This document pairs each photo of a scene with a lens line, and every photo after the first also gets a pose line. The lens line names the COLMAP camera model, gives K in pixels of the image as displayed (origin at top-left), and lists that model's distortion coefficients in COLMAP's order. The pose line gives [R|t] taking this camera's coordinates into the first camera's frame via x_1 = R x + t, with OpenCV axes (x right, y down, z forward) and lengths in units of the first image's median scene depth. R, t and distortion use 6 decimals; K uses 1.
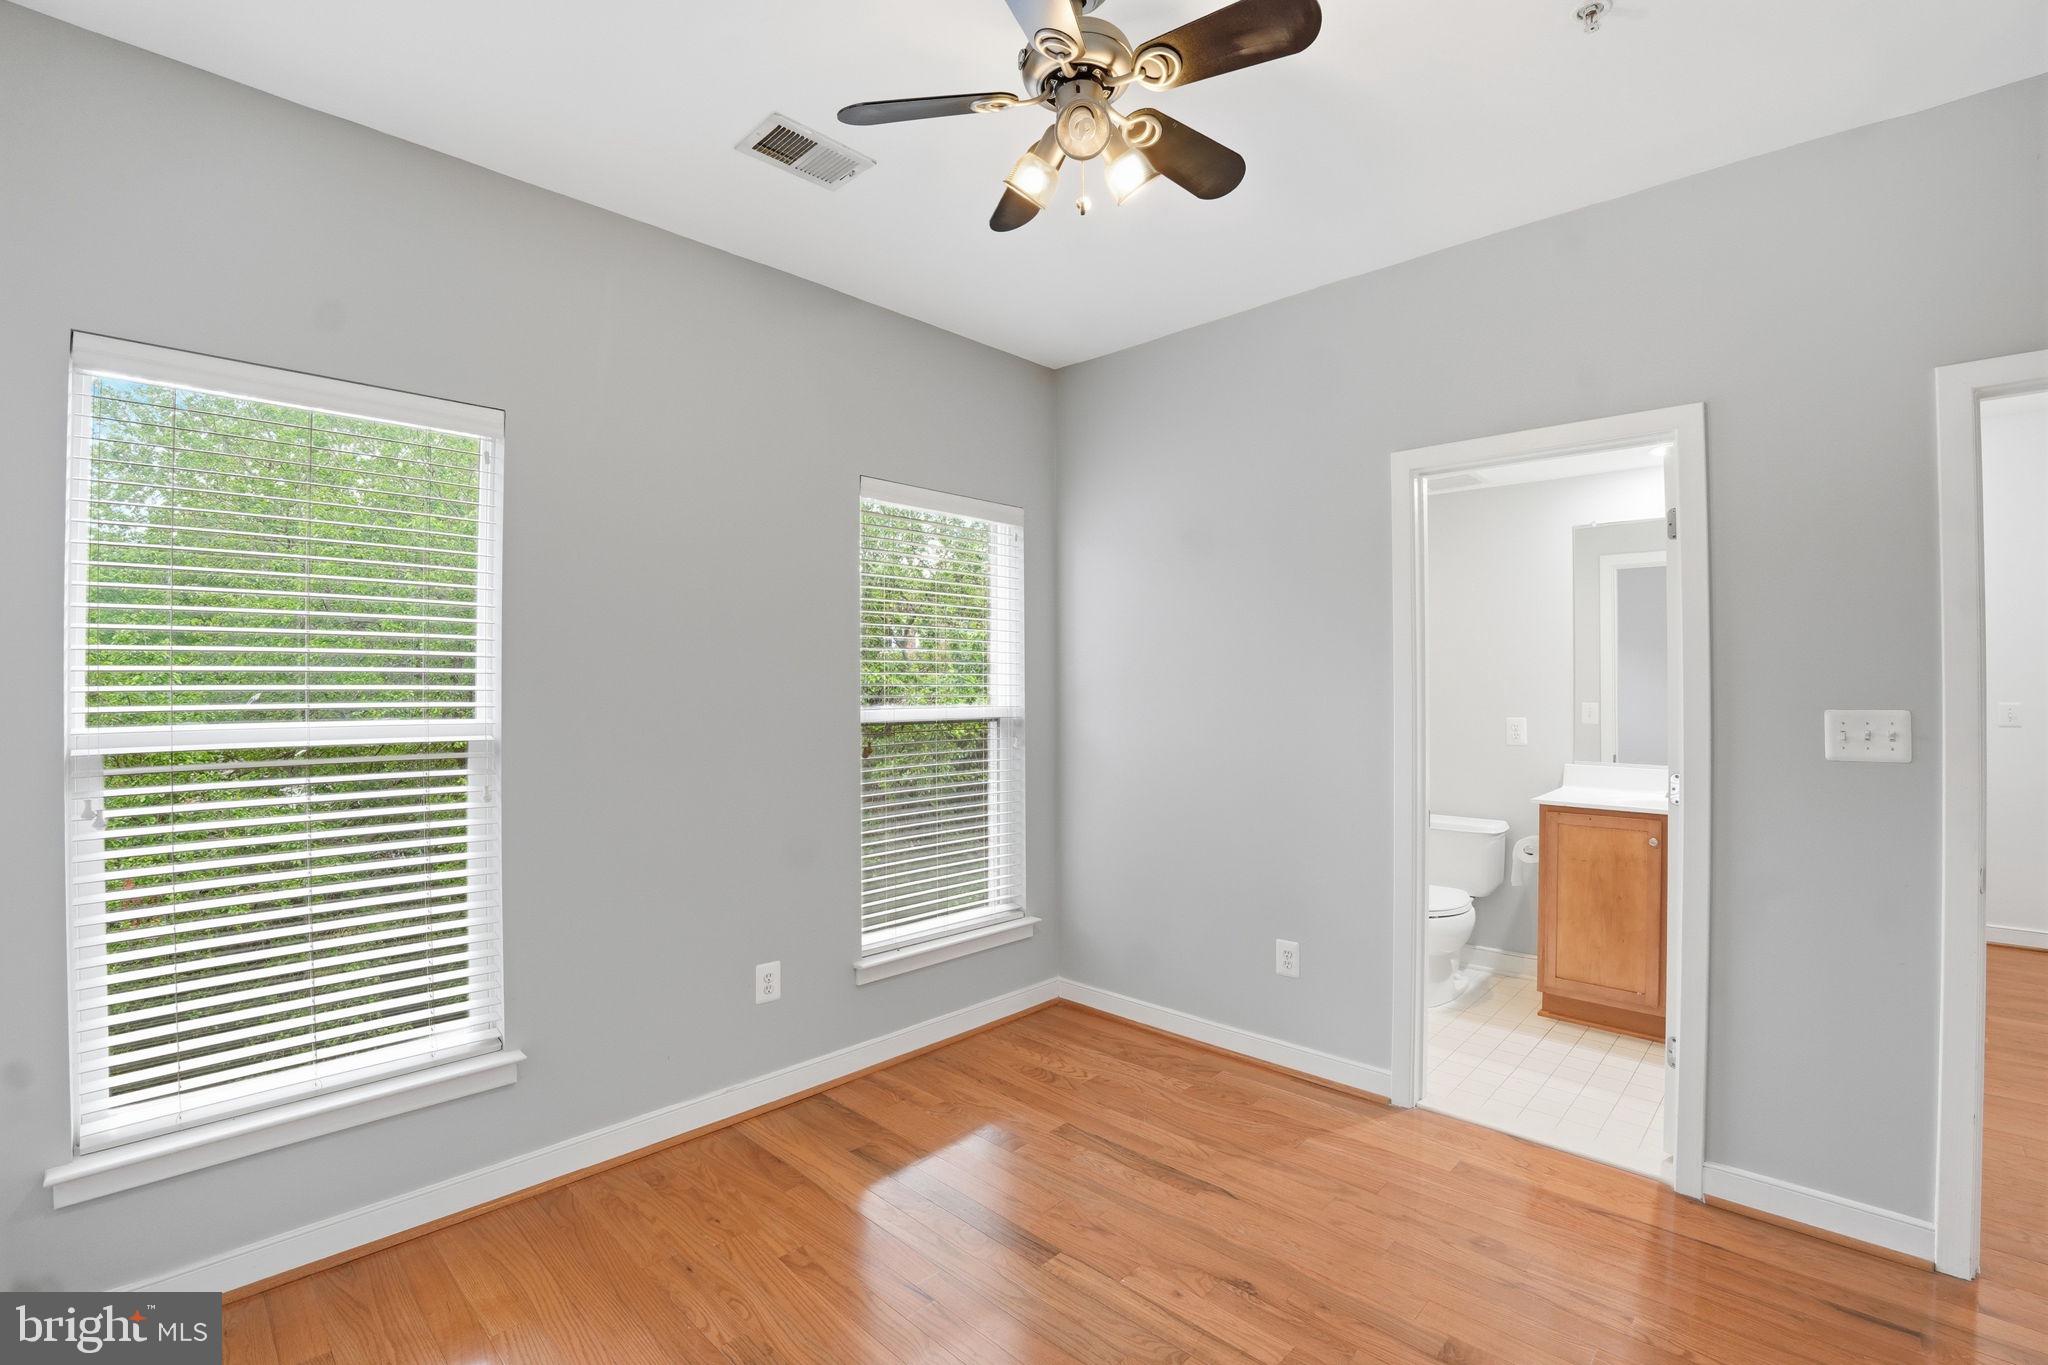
lens RADIAL K [[908.9, 0, 1010.9], [0, 908.9, 689.9], [0, 0, 1]] dist [-0.019664, 0.000186]
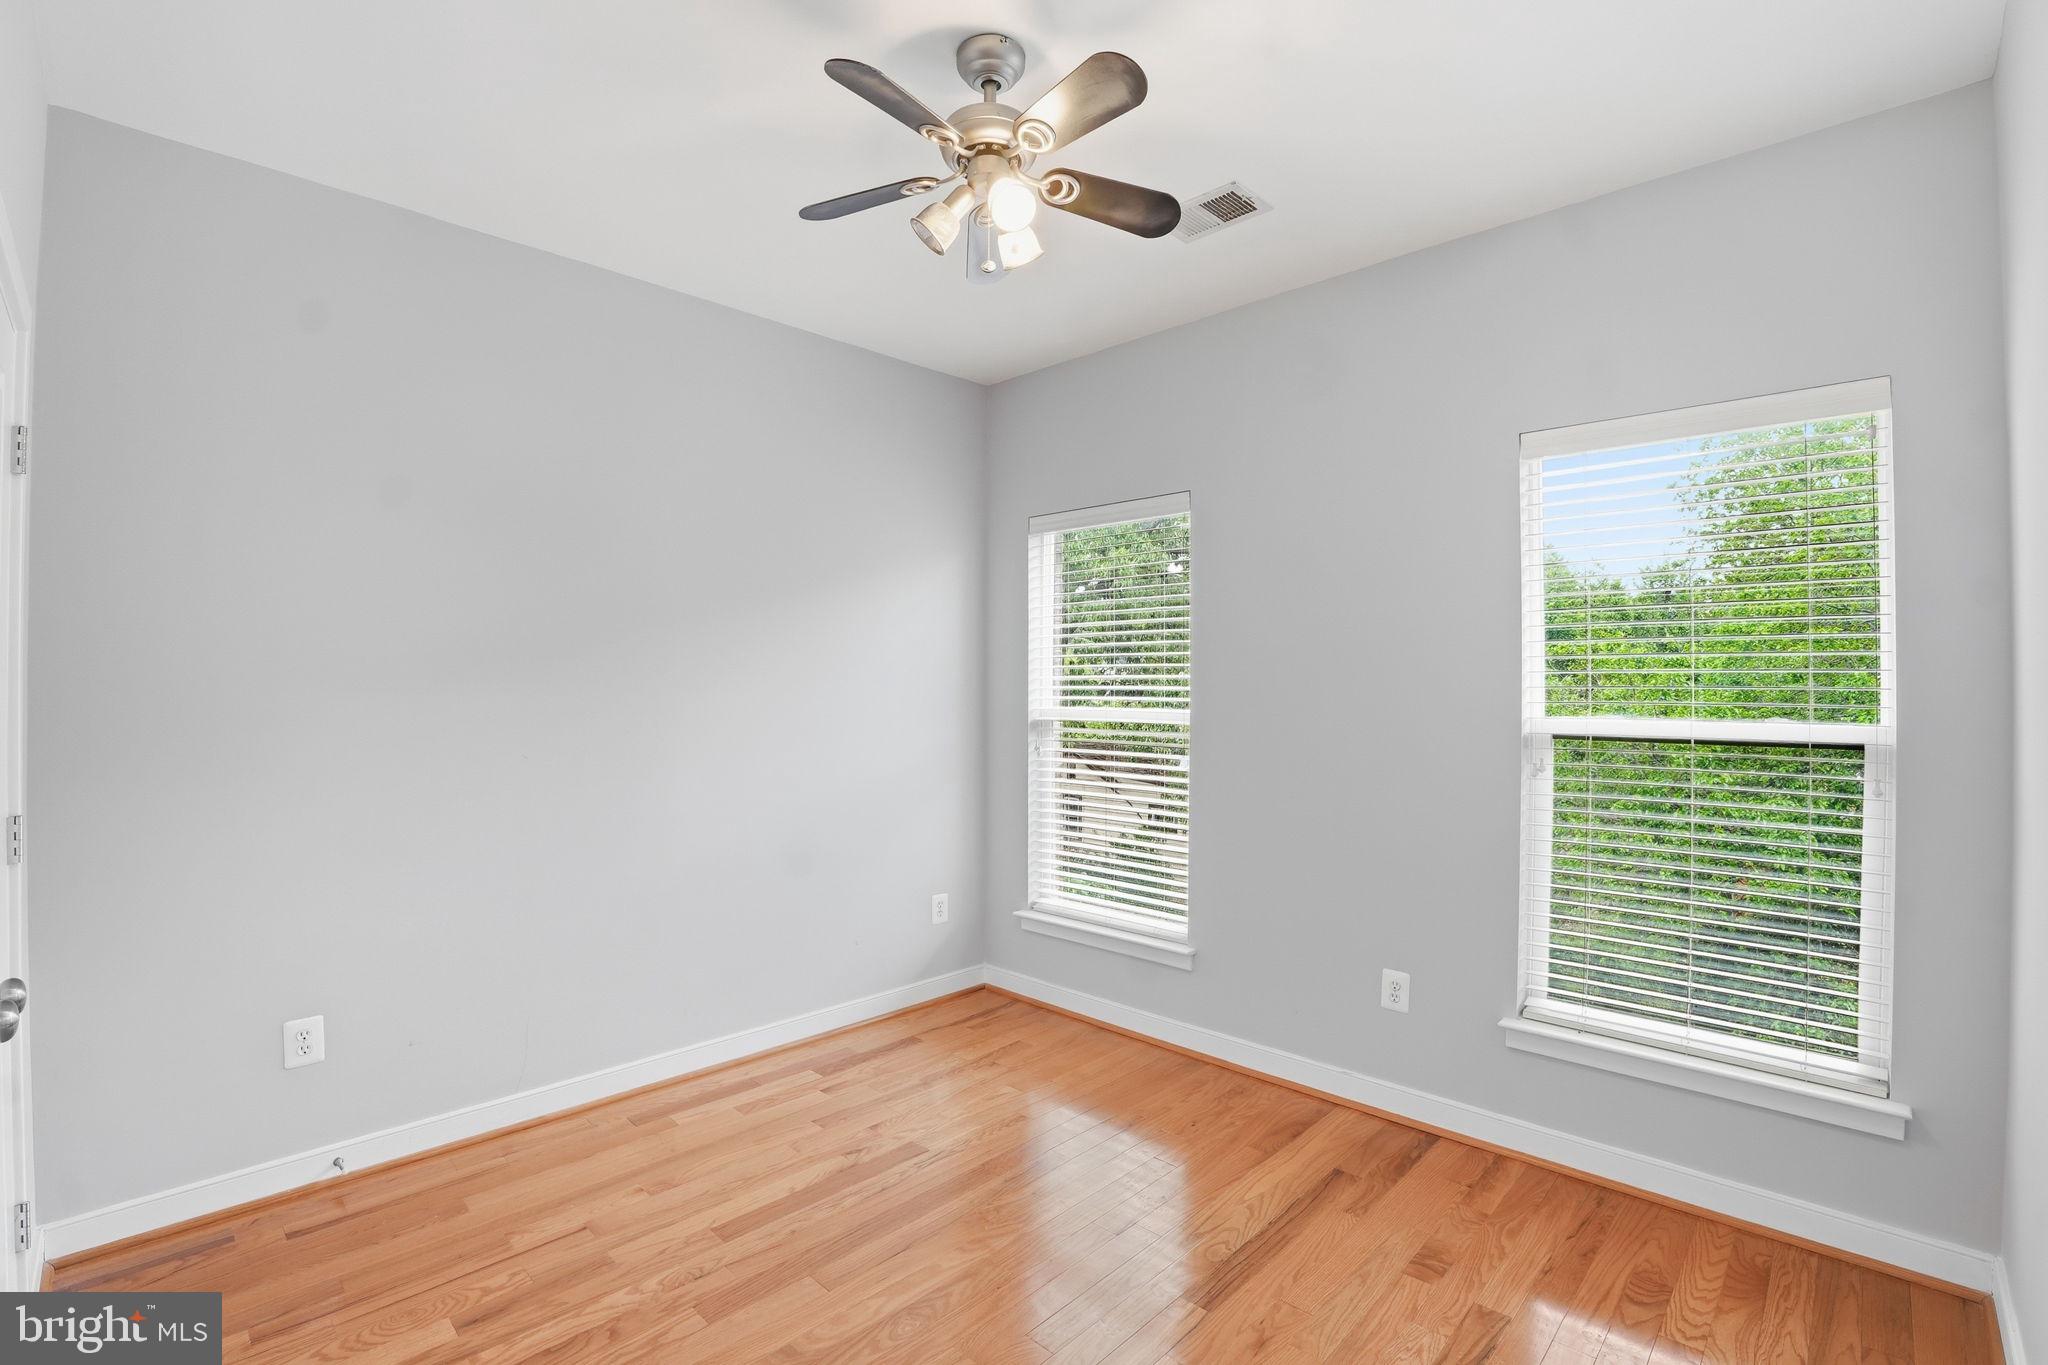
lens RADIAL K [[908.9, 0, 1010.9], [0, 908.9, 689.9], [0, 0, 1]] dist [-0.019664, 0.000186]
pose [[0.018945, 0.005532, -0.999805, 0.687822], [0.001406, 0.999984, 0.005559, -0.007105], [0.999820, -0.001512, 0.018937, 0.562487]]
